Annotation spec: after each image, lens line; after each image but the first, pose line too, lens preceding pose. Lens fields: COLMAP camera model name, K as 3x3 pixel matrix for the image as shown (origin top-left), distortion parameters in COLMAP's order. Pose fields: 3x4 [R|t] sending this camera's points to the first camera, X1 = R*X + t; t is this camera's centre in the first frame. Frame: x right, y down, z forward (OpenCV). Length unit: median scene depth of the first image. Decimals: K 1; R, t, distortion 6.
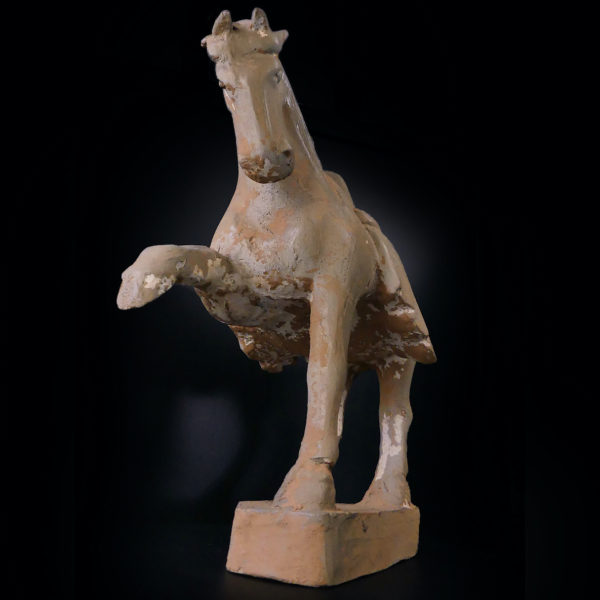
lens RADIAL K [[641.9, 0, 300.9], [0, 641.9, 284.8], [0, 0, 1]] dist [-0.005282, -0.012918]
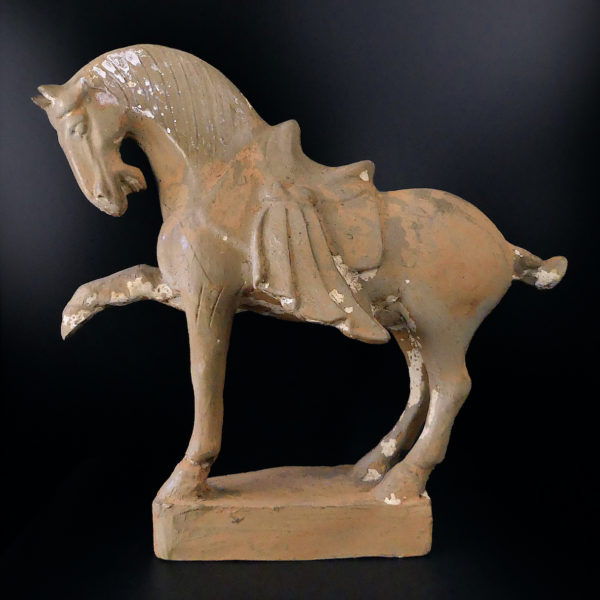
lens RADIAL K [[891.4, 0, 299.3], [0, 891.4, 291.4], [0, 0, 1]] dist [0.010915, -0.012551]
pose [[0.431683, -0.010525, -0.901964, 1.423966], [0.282604, 0.951168, 0.124156, -0.132948], [0.856612, -0.308495, 0.413578, 0.561720]]
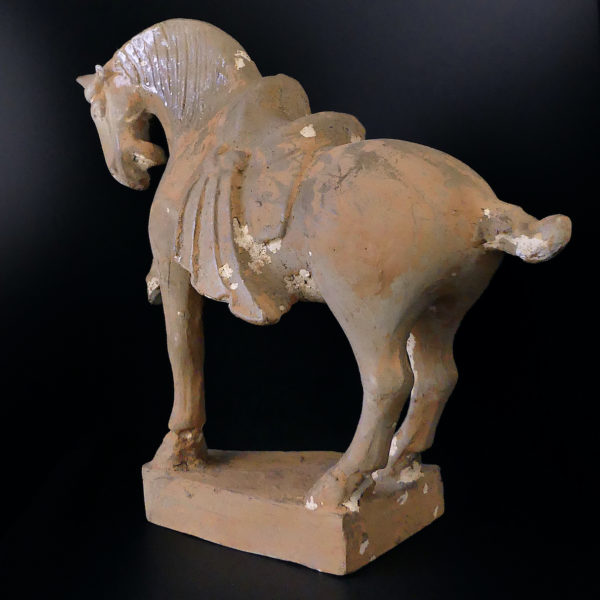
lens RADIAL K [[917.9, 0, 309.2], [0, 917.9, 265.9], [0, 0, 1]] dist [0.001798, 0.057328]
pose [[-0.287509, 0.022315, -0.957518, 1.417955], [0.307315, 0.949018, -0.070159, 0.178547], [0.907136, -0.314431, -0.279709, 1.639863]]
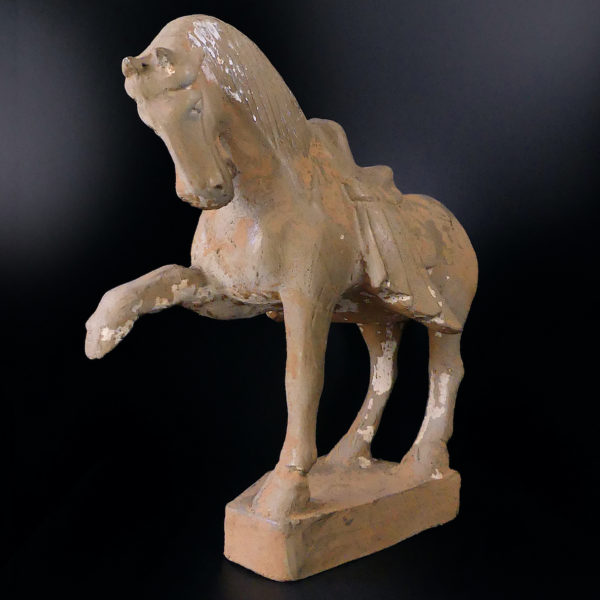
lens RADIAL K [[915.3, 0, 300.0], [0, 915.3, 300.0], [0, 0, 1]] dist [-0.004886, 0.005808]
pose [[0.943901, -0.031195, -0.328753, 0.508788], [0.138506, 0.941129, 0.308371, -0.423640], [0.299779, -0.336606, 0.892653, -0.243194]]
